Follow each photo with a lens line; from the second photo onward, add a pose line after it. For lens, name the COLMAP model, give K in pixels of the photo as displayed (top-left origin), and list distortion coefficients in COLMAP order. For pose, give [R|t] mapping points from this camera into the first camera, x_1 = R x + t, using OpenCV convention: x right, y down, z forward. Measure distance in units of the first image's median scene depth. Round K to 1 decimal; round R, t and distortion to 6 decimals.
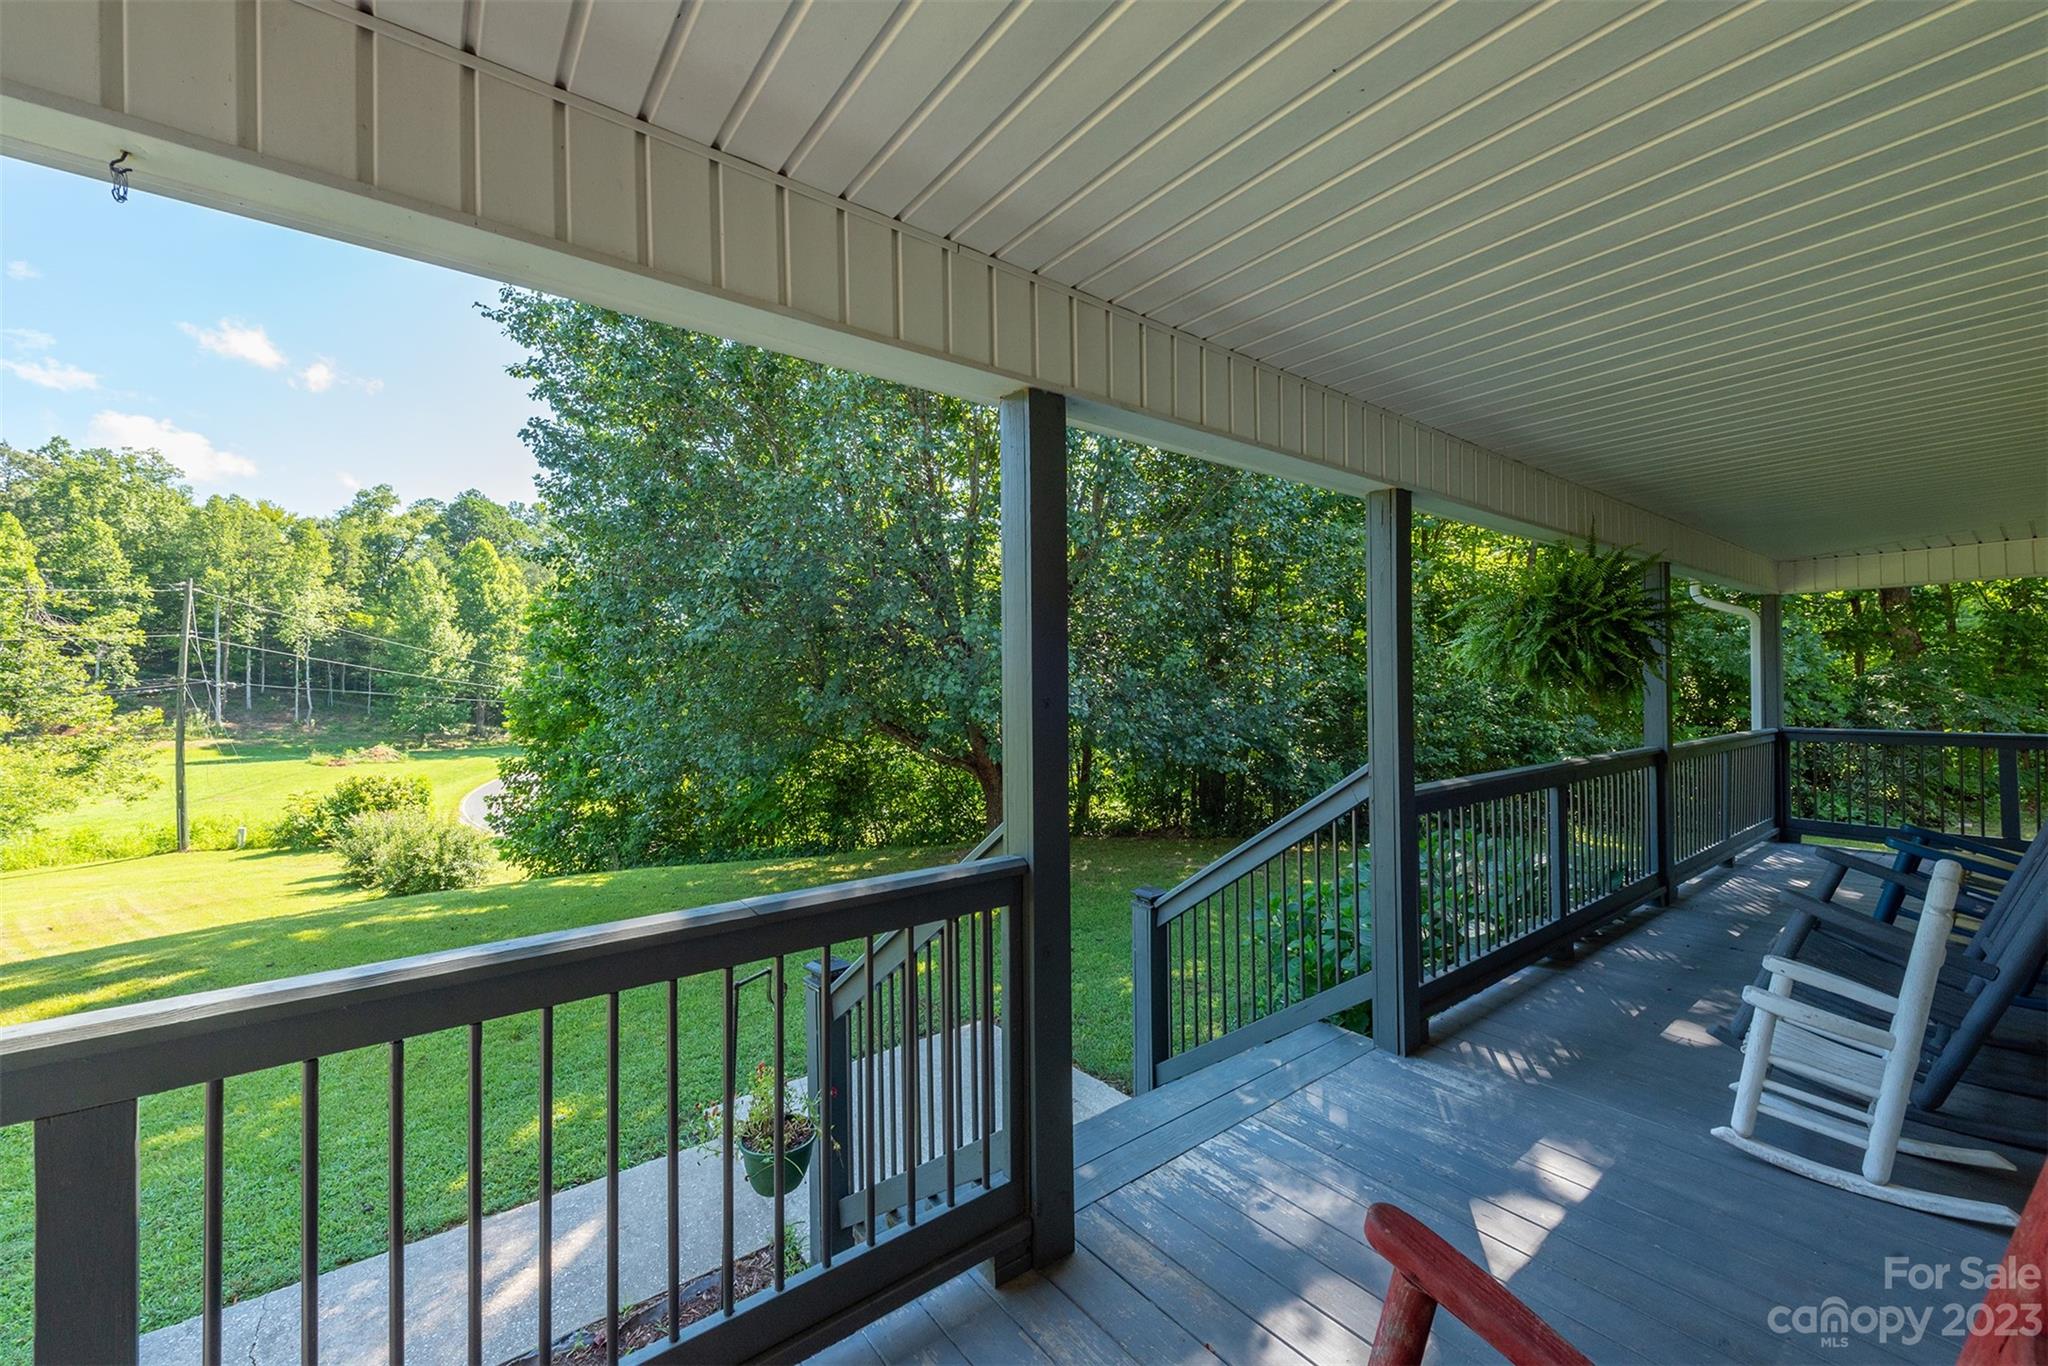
lens RADIAL K [[806.9, 0, 1040.6], [0, 806.9, 674.7], [0, 0, 1]] dist [0.006522, -0.001939]
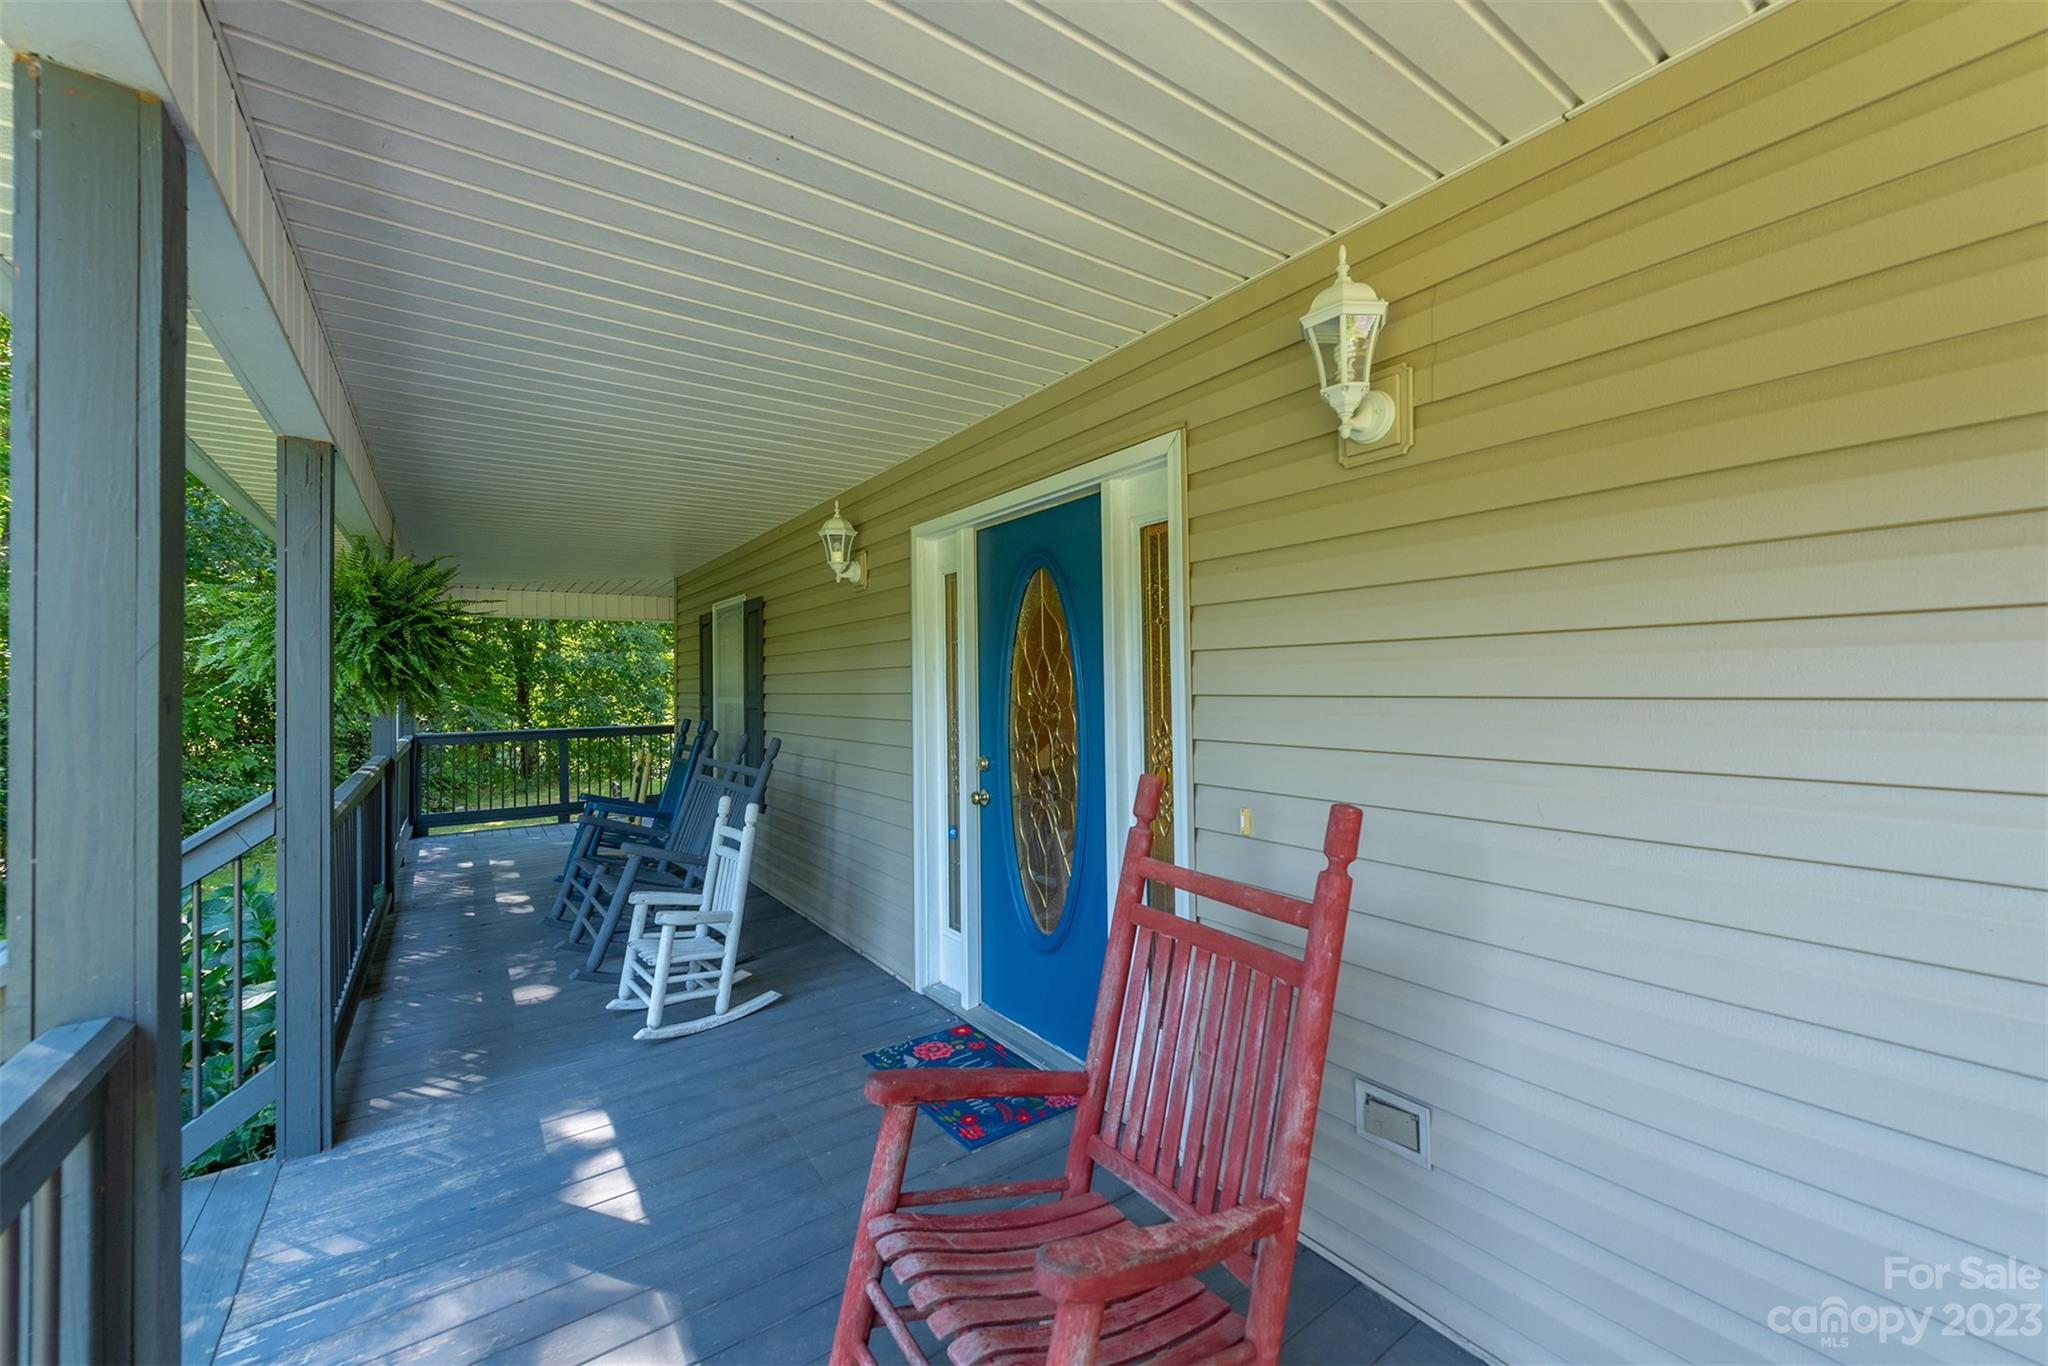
lens RADIAL K [[806.9, 0, 1018.5], [0, 806.9, 677.3], [0, 0, 1]] dist [0.006522, -0.001939]
pose [[0.032290, 0.016661, 0.999340, -0.391386], [0.004425, 0.999849, -0.016813, 0.022042], [-0.999469, 0.004965, 0.032211, 0.329351]]
